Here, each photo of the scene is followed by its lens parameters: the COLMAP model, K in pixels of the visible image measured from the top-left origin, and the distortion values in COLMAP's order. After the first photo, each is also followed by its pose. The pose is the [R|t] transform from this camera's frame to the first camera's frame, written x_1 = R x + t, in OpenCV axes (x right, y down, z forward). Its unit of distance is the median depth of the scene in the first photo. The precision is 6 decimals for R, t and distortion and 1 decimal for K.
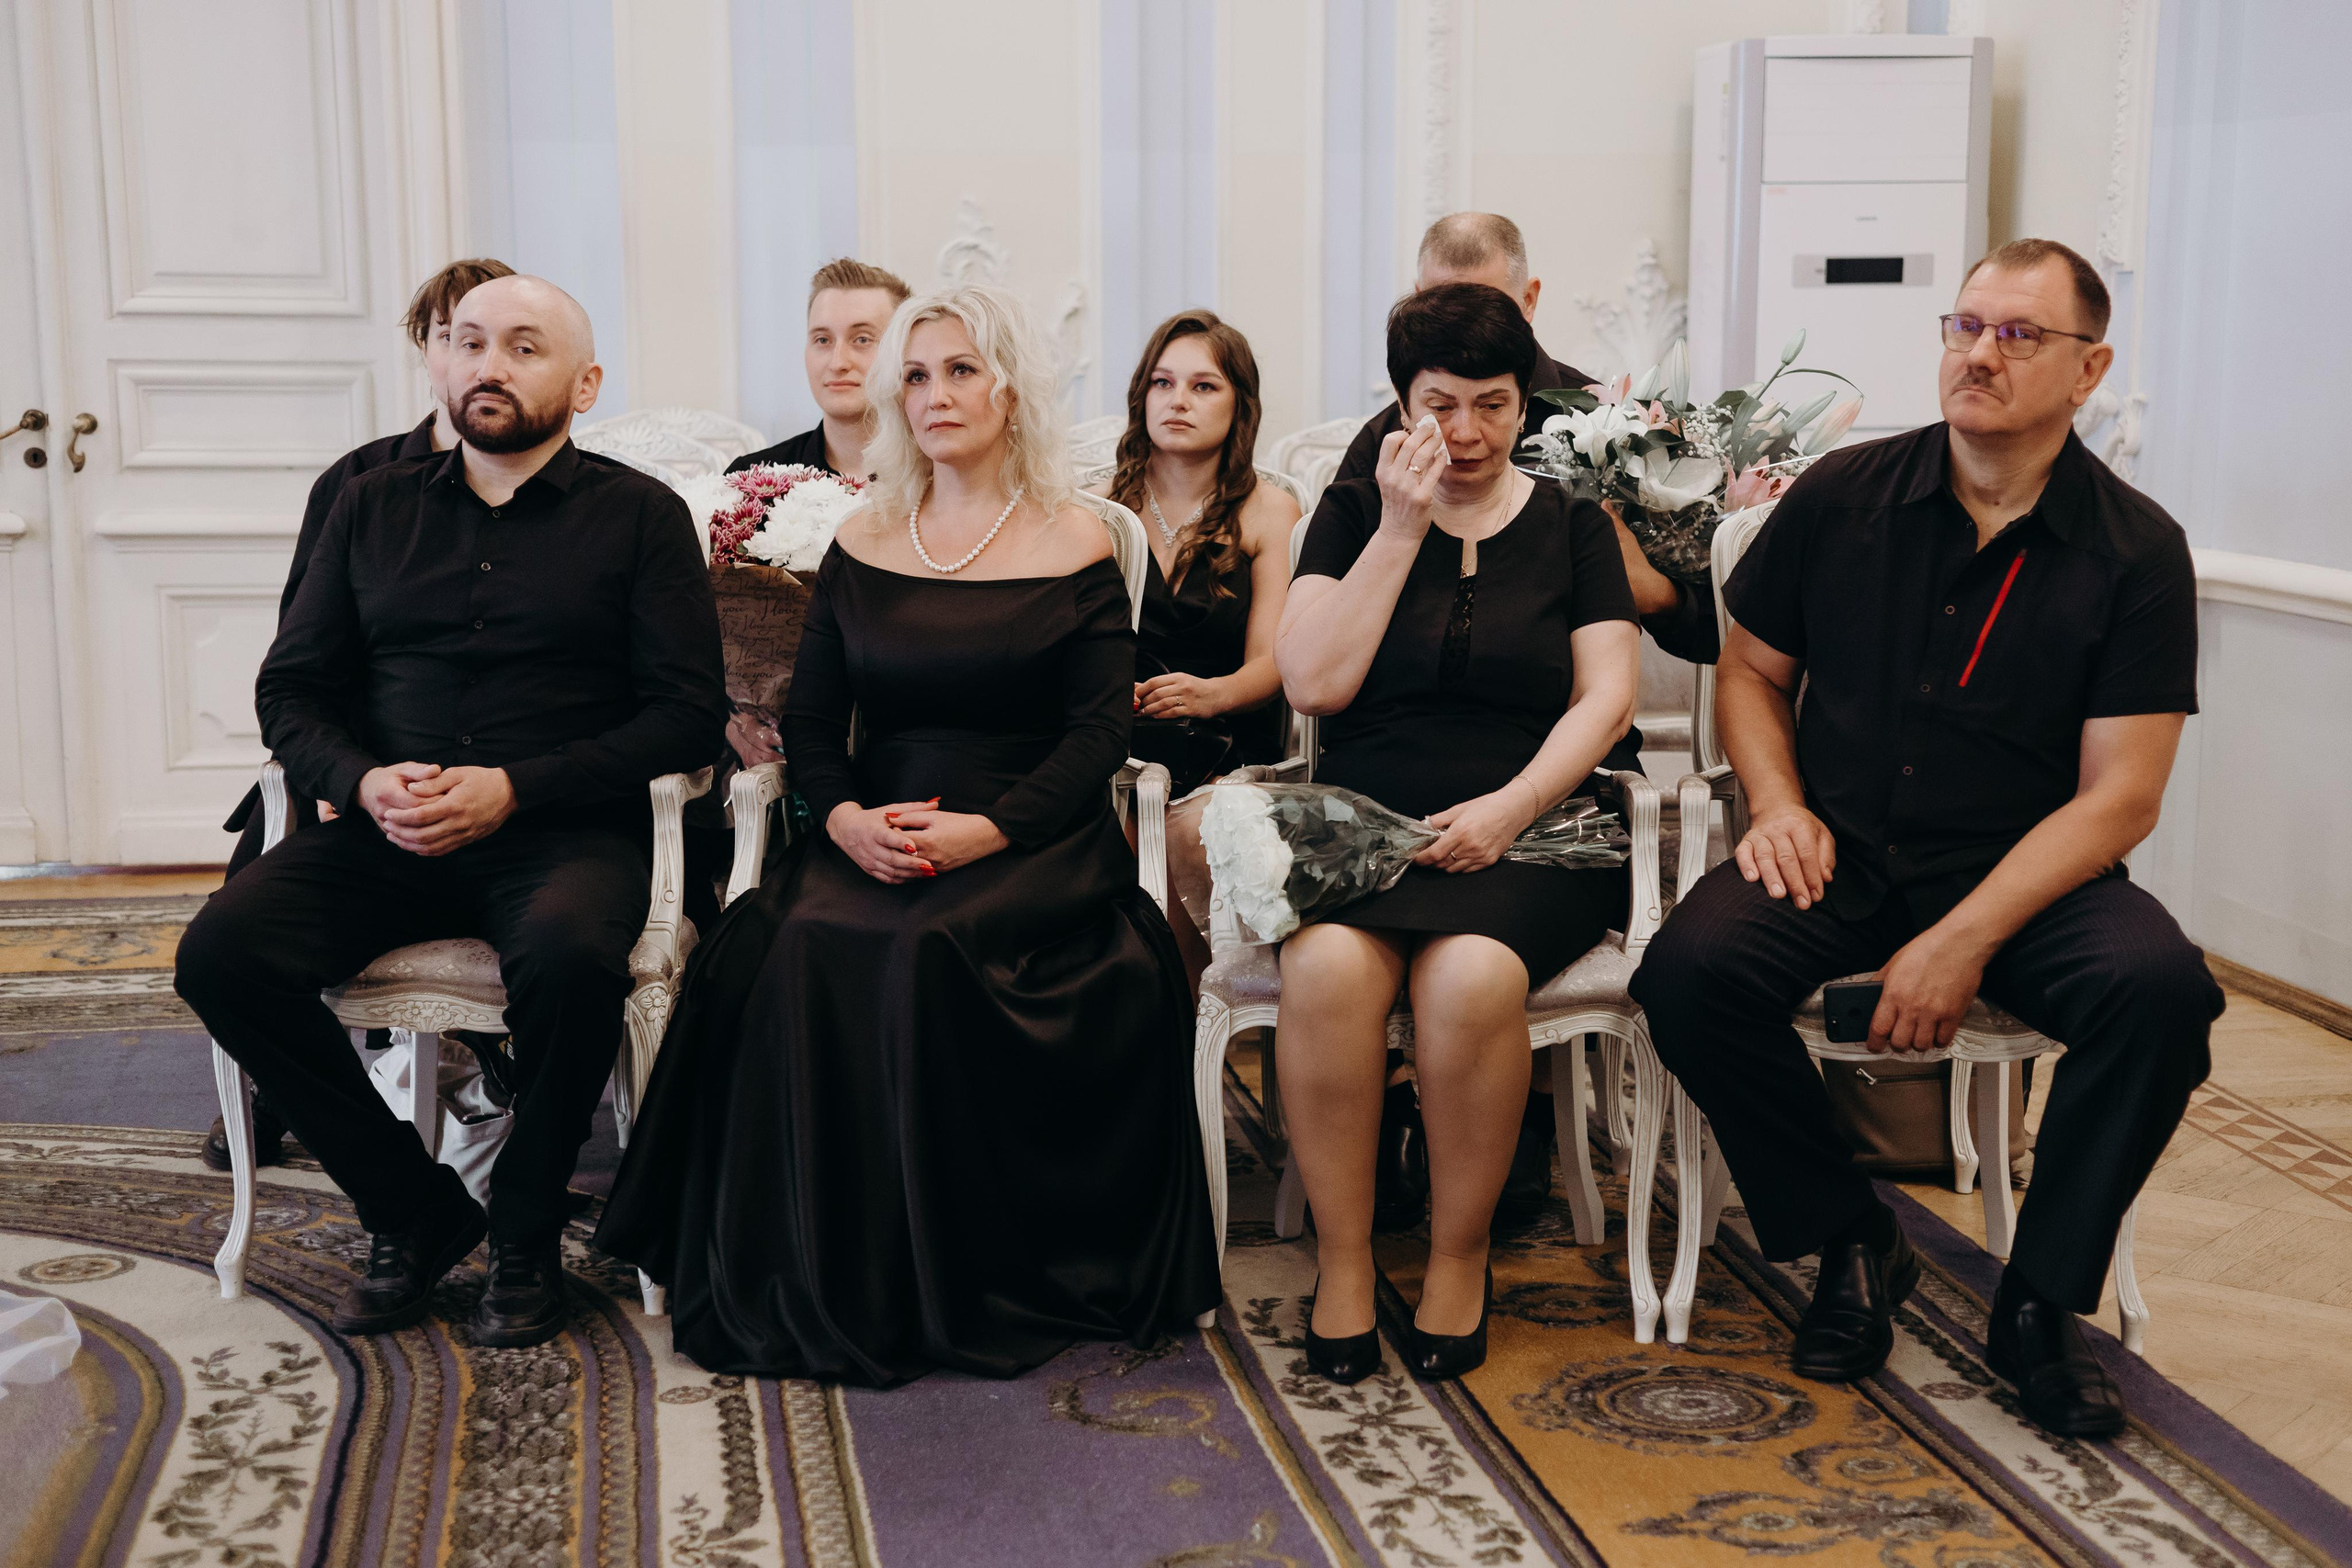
lens RADIAL K [[2996.8, 0, 1176.0], [0, 2996.8, 784.0], [0, 0, 1]] dist [-0.033804, 0.696216]
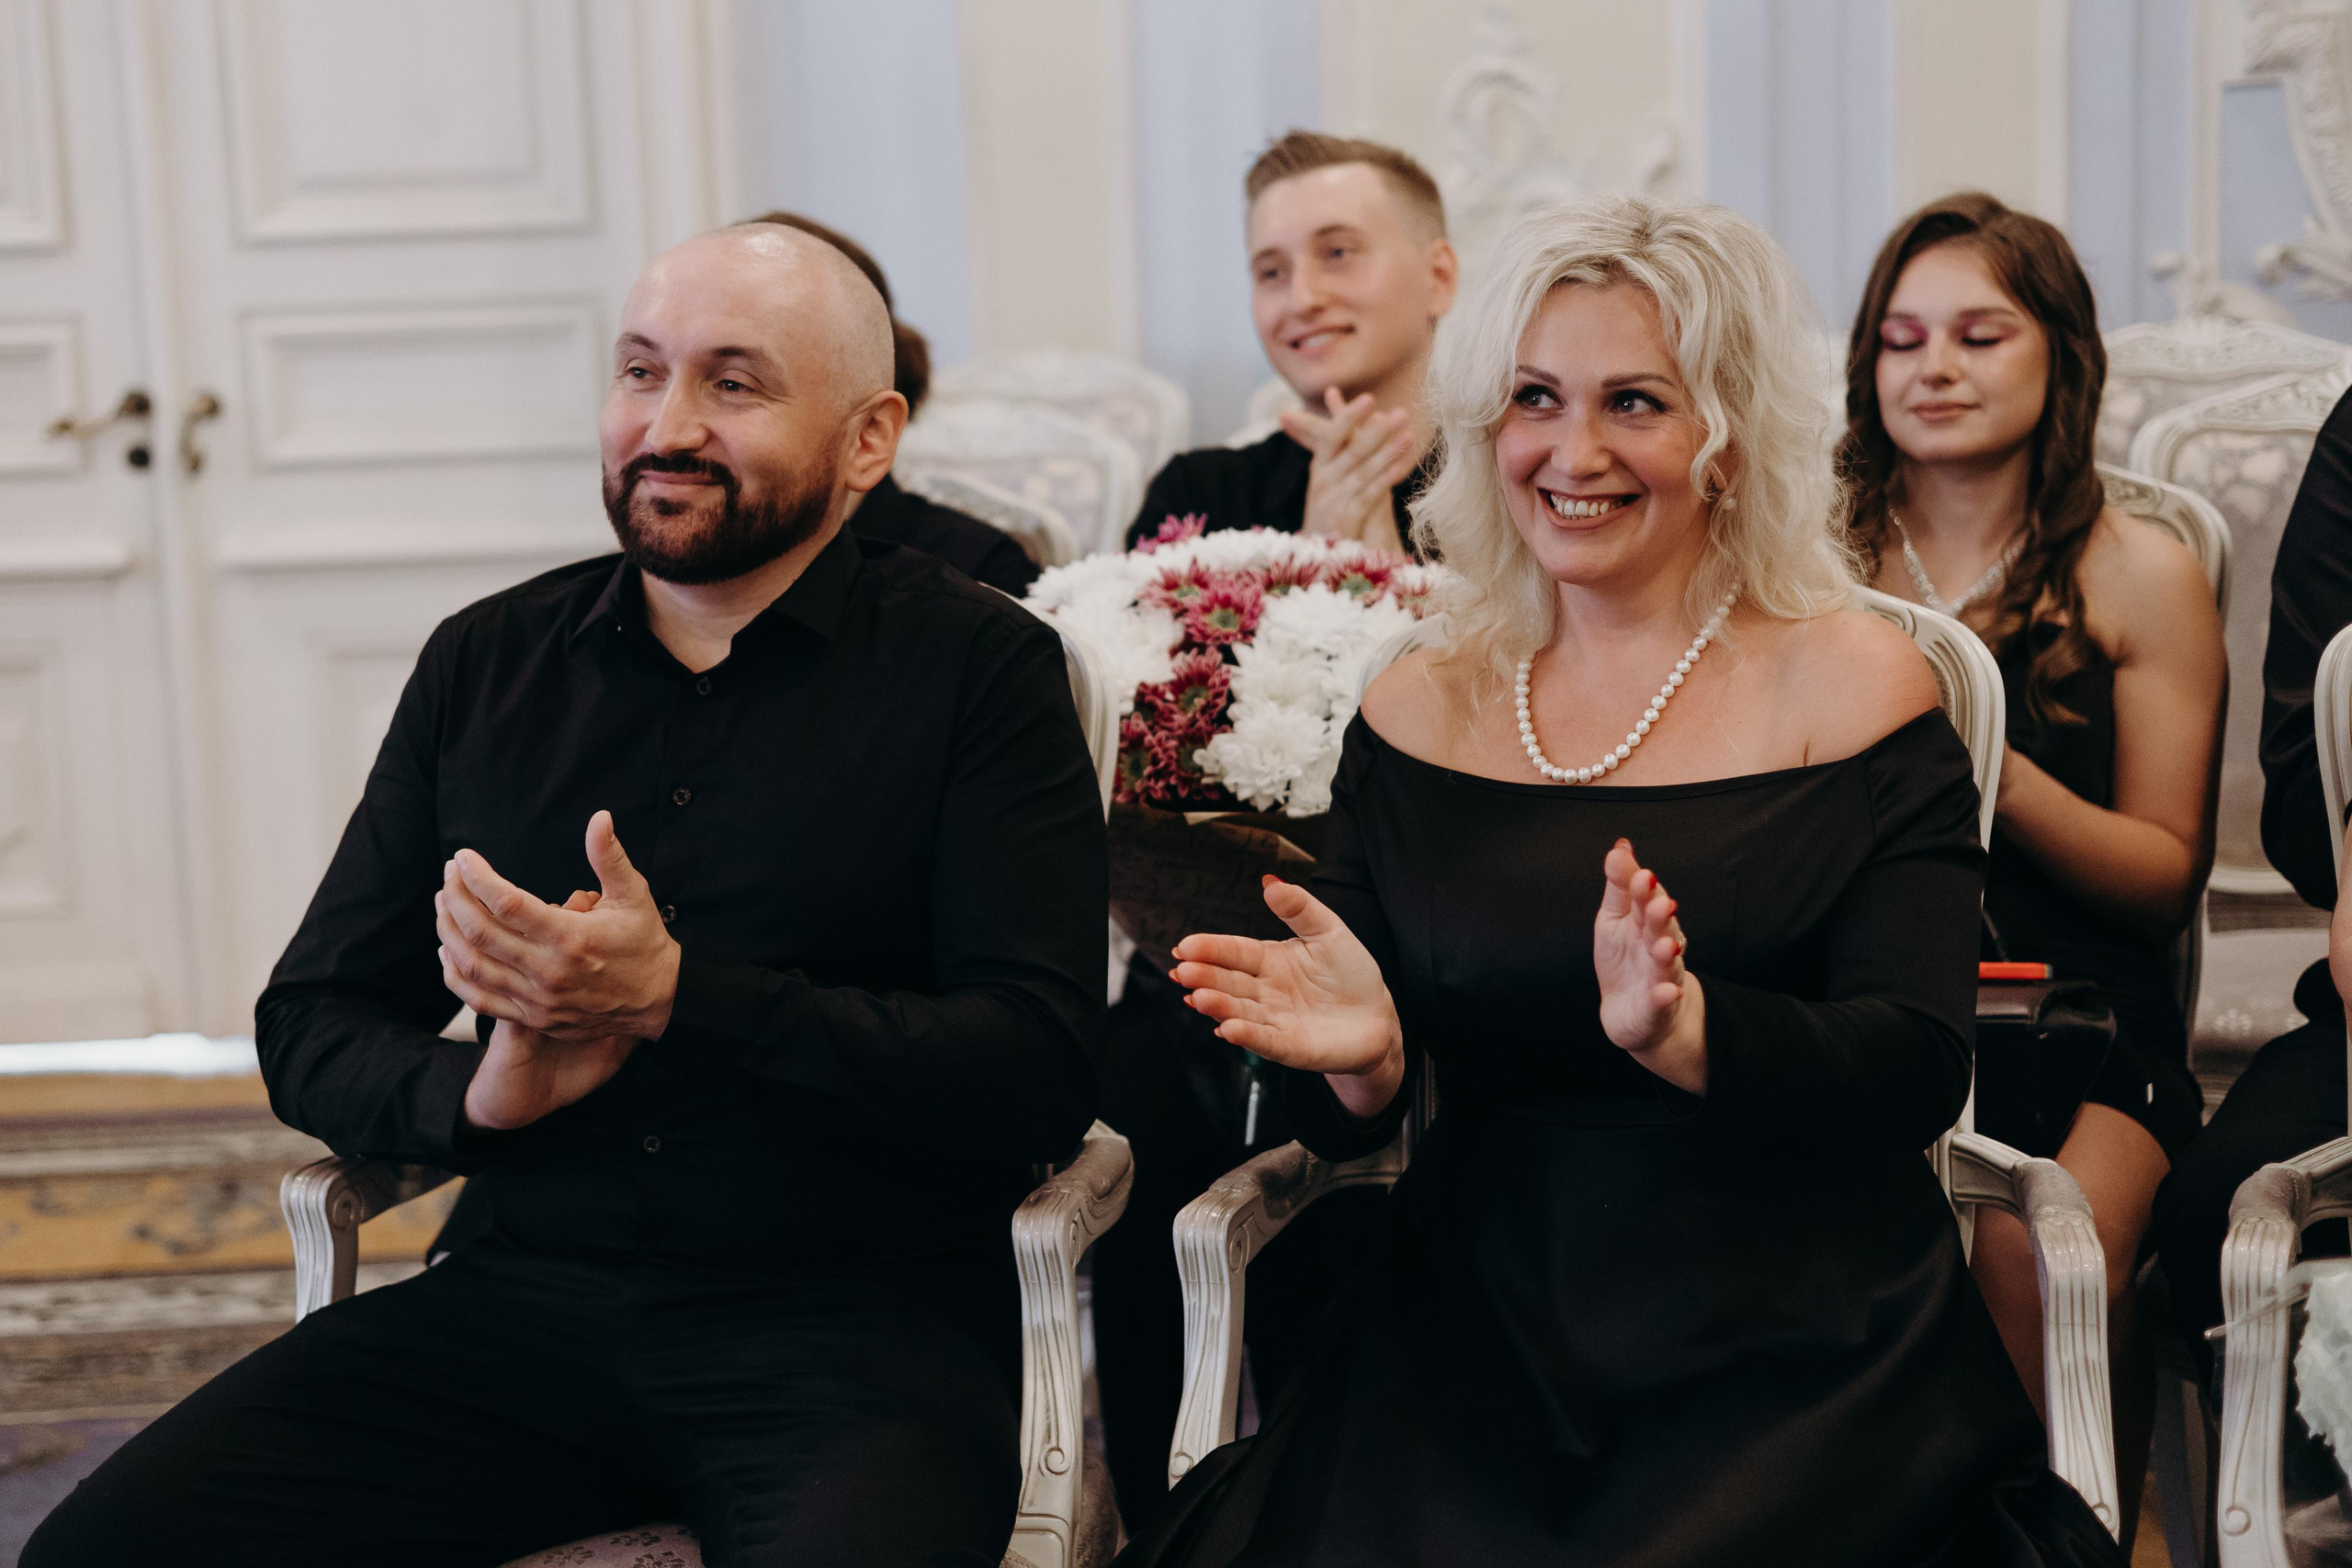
lens RADIAL K [[3514.8, 0, 1175.4], [0, 3514.8, 735.7], [0, 0, 1]] dist [0.239562, -0.026646]
pose [[0.990983, -0.029631, -0.130674, -0.068131], [0.031240, 0.999459, 0.010281, -0.086946], [0.130298, -0.014271, 0.991372, 0.414224]]
